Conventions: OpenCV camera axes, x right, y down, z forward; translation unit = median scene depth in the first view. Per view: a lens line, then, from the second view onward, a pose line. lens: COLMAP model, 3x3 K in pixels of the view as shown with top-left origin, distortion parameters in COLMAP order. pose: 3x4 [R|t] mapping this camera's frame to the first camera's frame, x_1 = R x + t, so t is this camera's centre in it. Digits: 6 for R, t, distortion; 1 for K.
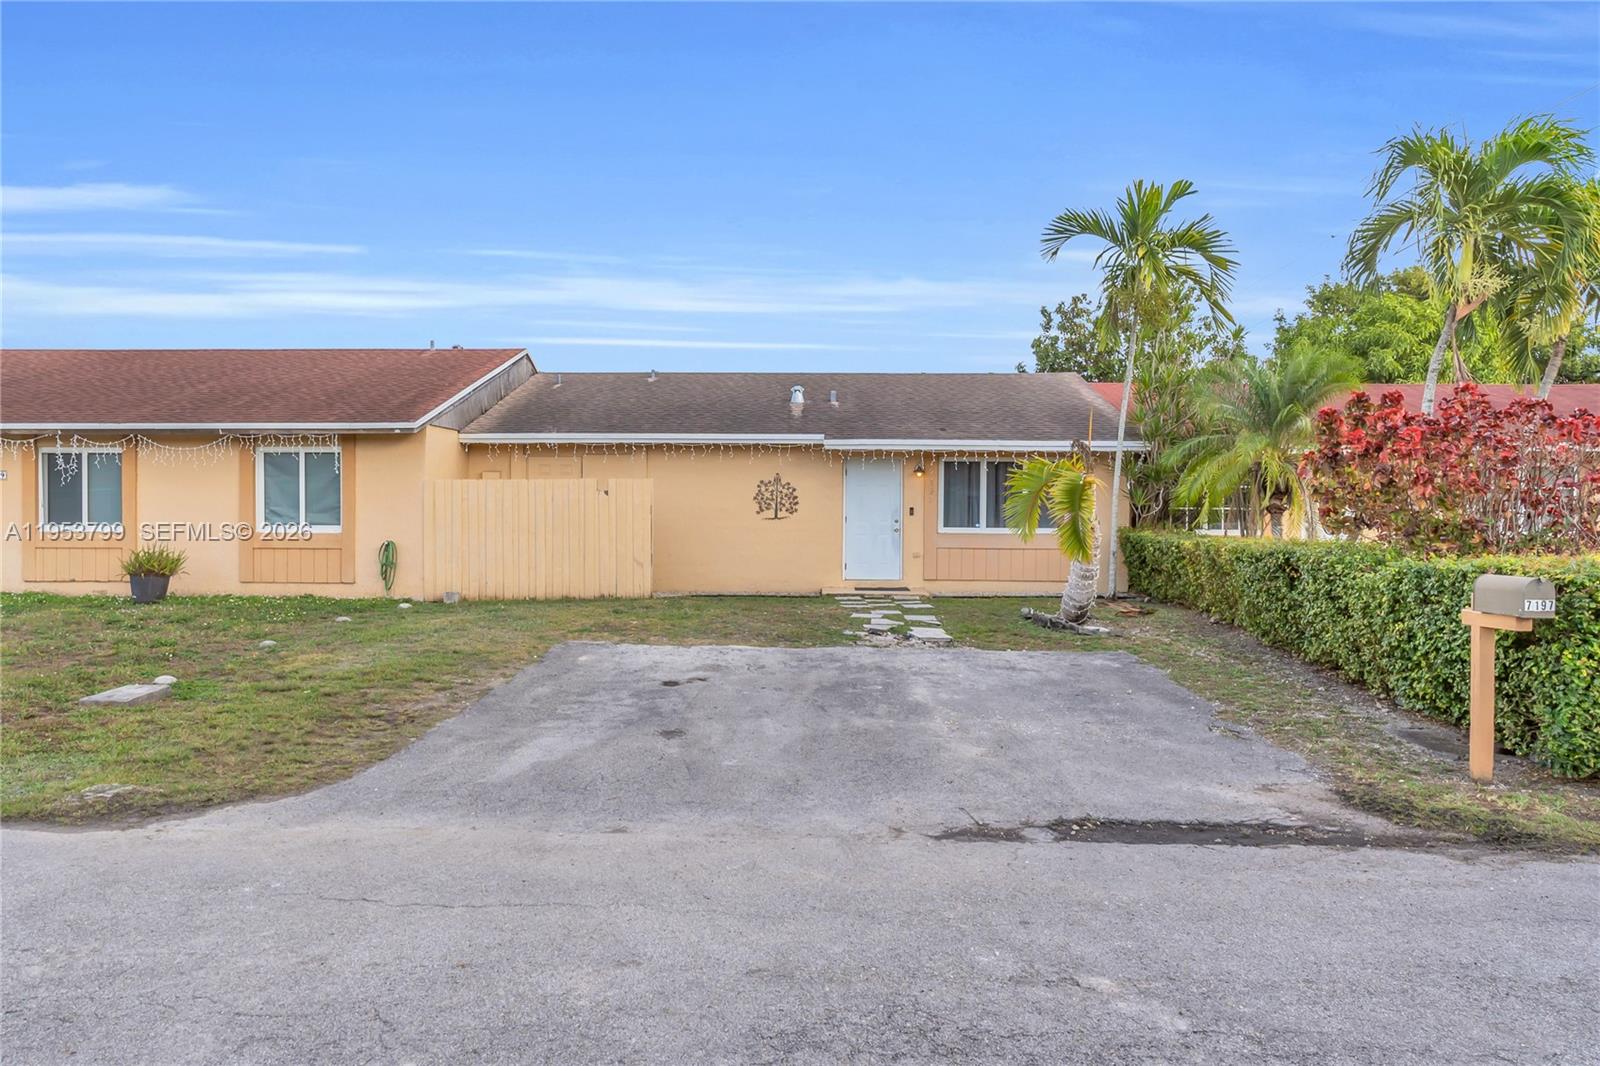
lens RADIAL K [[1113.3, 0, 795.2], [0, 1113.3, 533.3], [0, 0, 1]] dist [-0.000949, -0.003249]
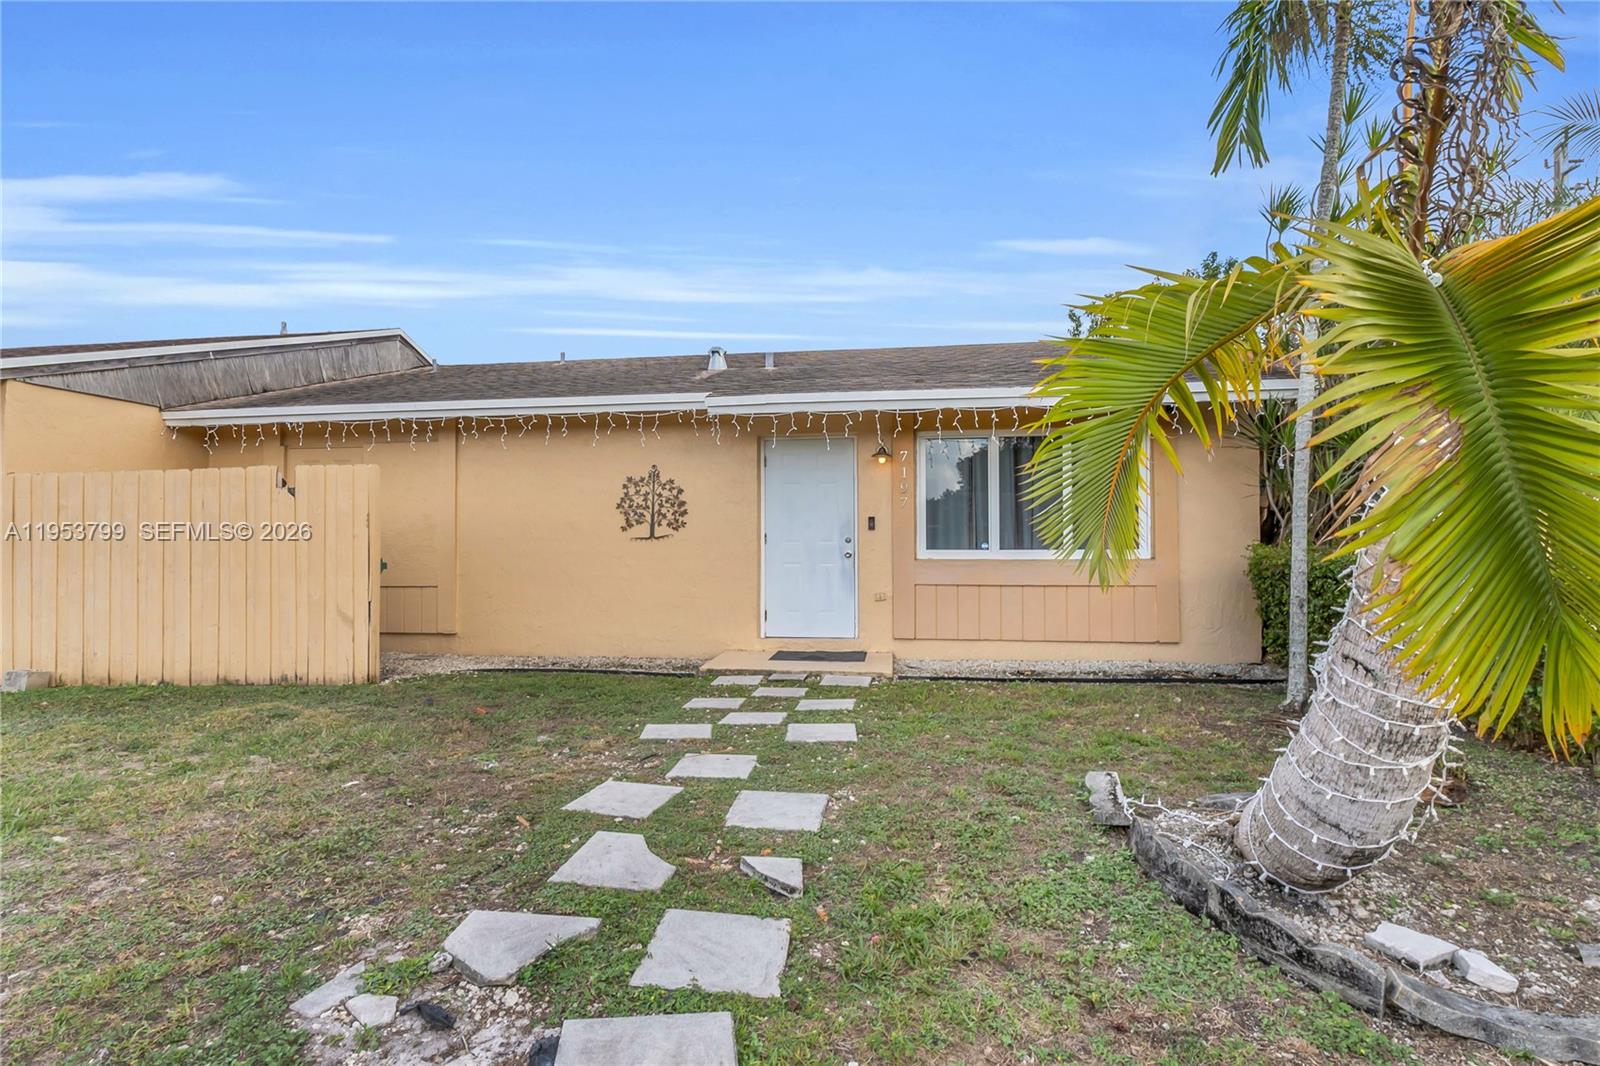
lens RADIAL K [[737.2, 0, 790.3], [0, 737.2, 536.9], [0, 0, 1]] dist [-0.000657, 0.000192]
pose [[0.991491, -0.012106, -0.129607, 0.132878], [0.007864, 0.999418, -0.033194, 0.000342], [0.129934, 0.031893, 0.991010, 0.711443]]
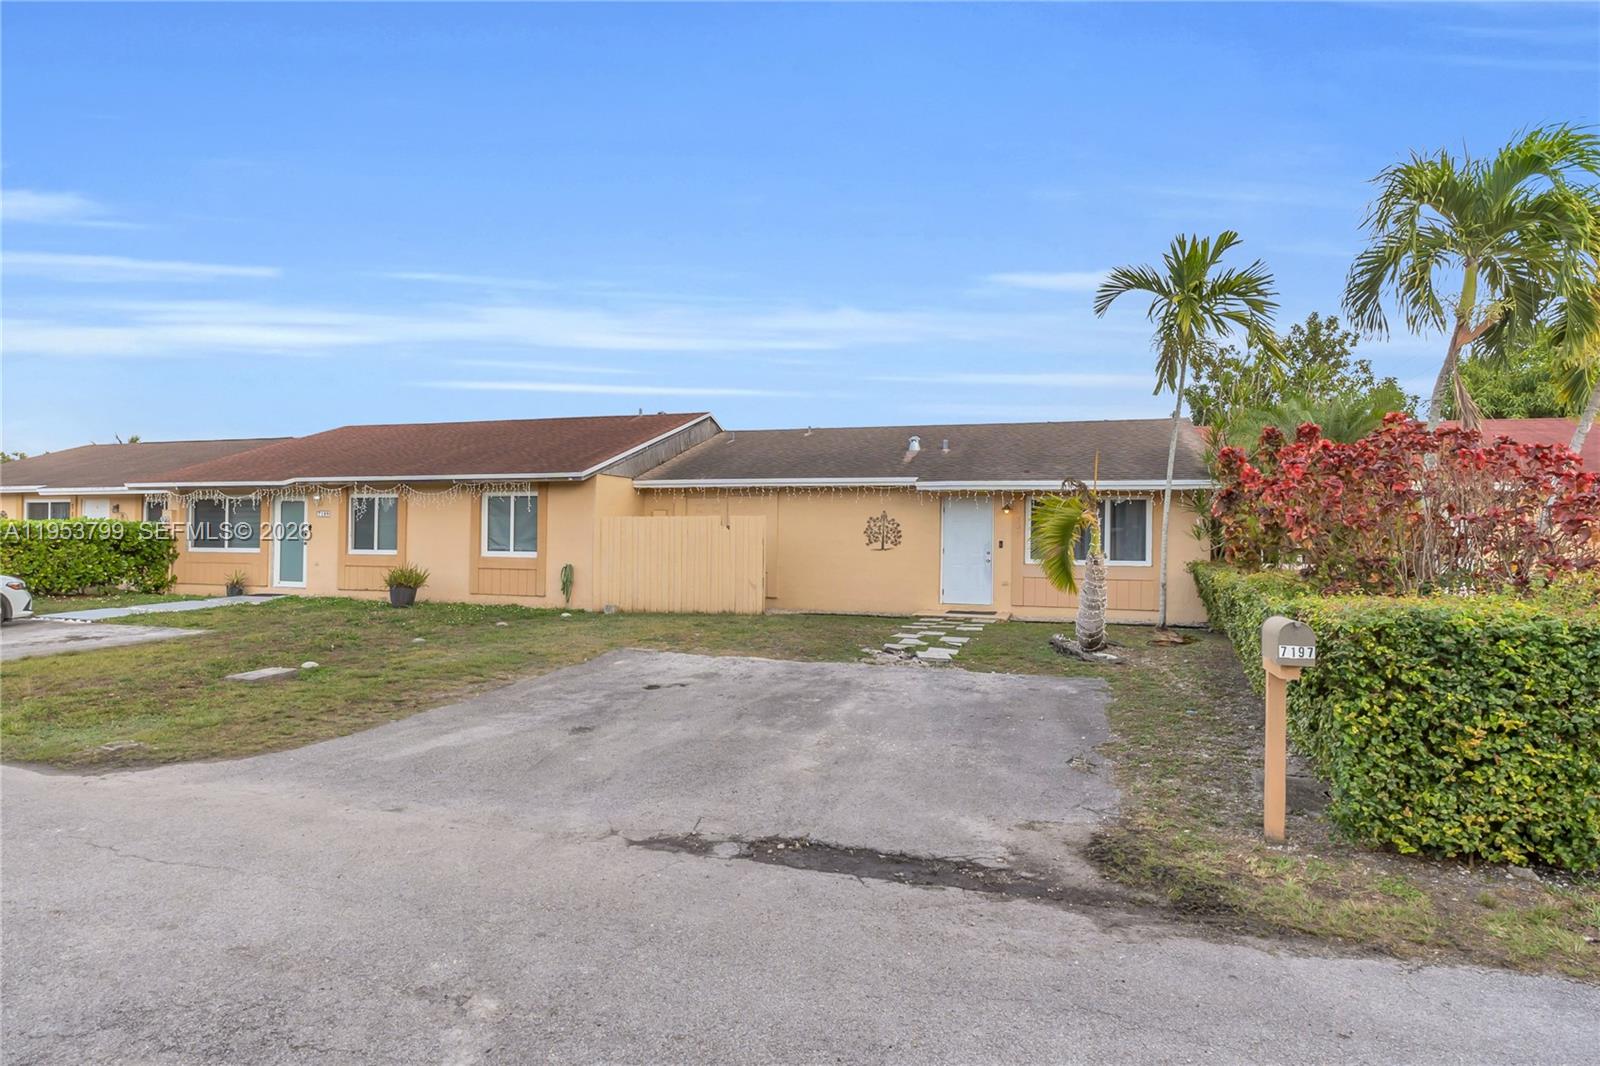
lens RADIAL K [[908.0, 0, 803.5], [0, 908.0, 536.8], [0, 0, 1]] dist [-0.003152, 0.002397]
pose [[0.958250, 0.005126, -0.285885, 0.207768], [-0.012631, 0.999622, -0.024415, -0.002742], [0.285652, 0.027006, 0.957953, 0.071743]]
